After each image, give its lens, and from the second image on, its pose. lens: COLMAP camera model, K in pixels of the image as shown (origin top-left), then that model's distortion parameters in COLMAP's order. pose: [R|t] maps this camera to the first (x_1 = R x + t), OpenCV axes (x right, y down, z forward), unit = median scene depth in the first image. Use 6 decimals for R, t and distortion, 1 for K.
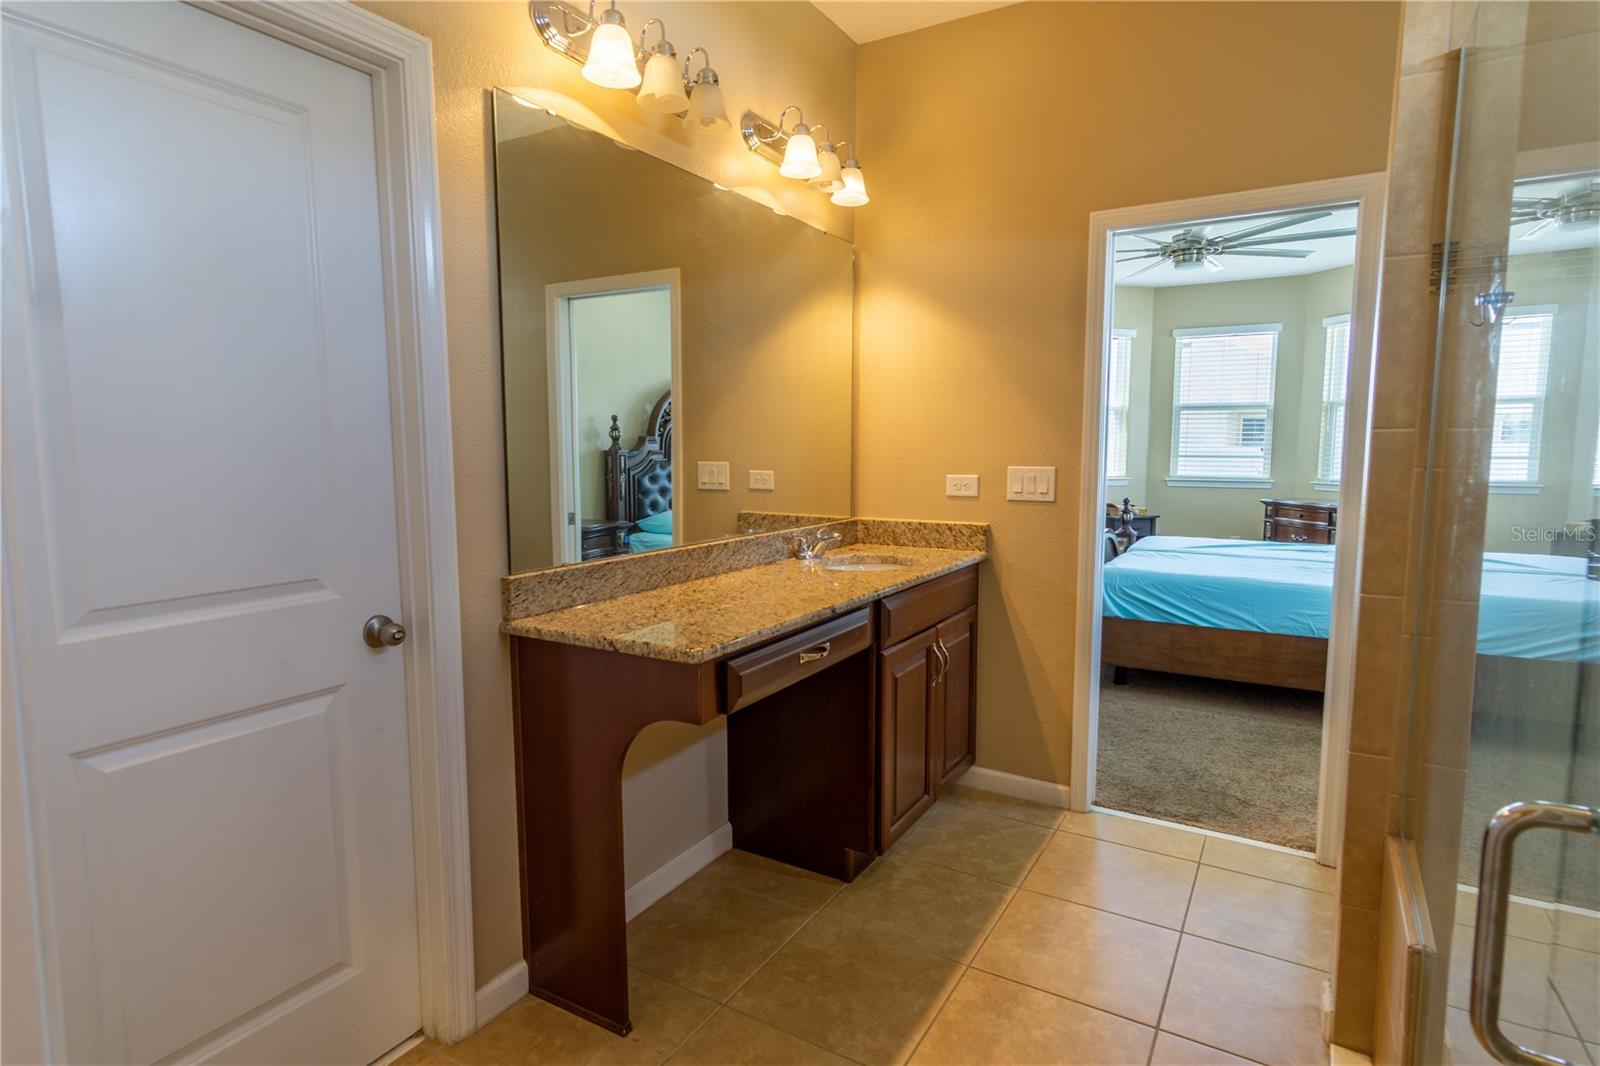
lens RADIAL K [[851.7, 0, 796.0], [0, 851.7, 530.7], [0, 0, 1]] dist [0.000433, 0.000783]
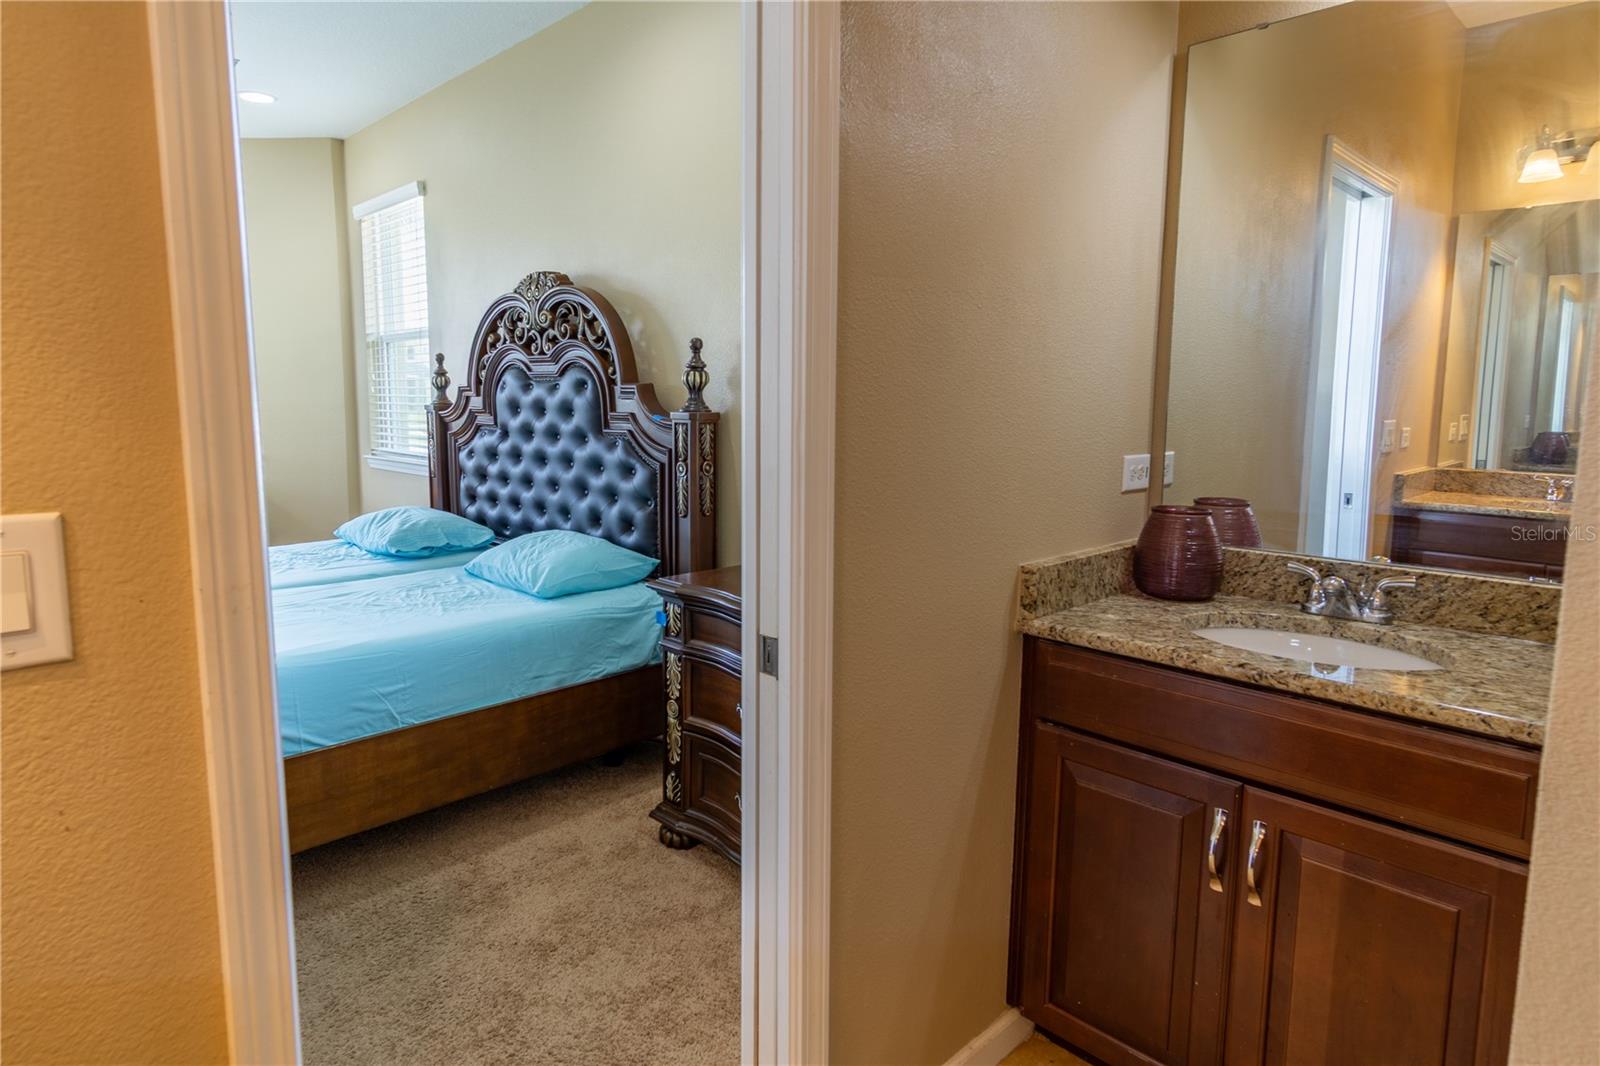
lens RADIAL K [[930.6, 0, 773.4], [0, 930.6, 508.6], [0, 0, 1]] dist [-0.001522, -0.000291]
pose [[0.288784, -0.116592, 0.950269, 0.072417], [0.095979, 0.991082, 0.092432, -0.049174], [-0.952571, 0.064513, 0.297399, 0.449067]]
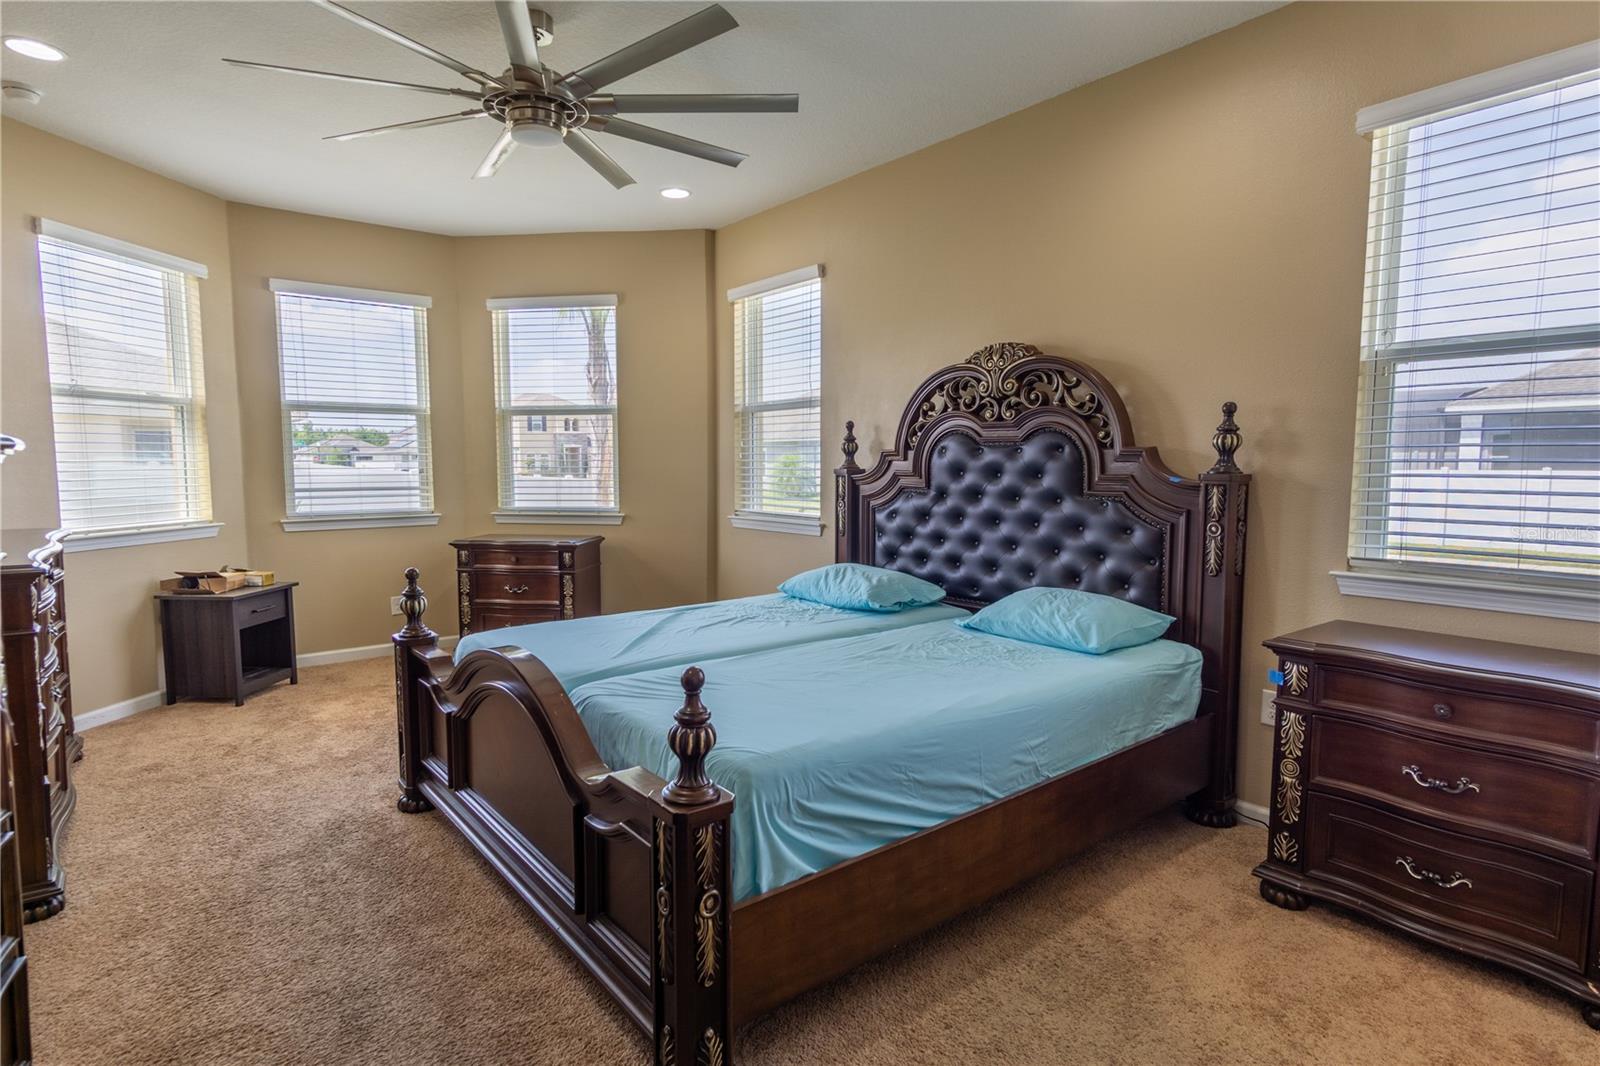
lens RADIAL K [[851.7, 0, 805.2], [0, 851.7, 536.9], [0, 0, 1]] dist [0.000433, 0.000783]
pose [[0.367327, -0.082285, 0.926445, 0.002064], [0.097049, 0.994032, 0.049809, -0.075788], [-0.925015, 0.071615, 0.373121, 0.742849]]
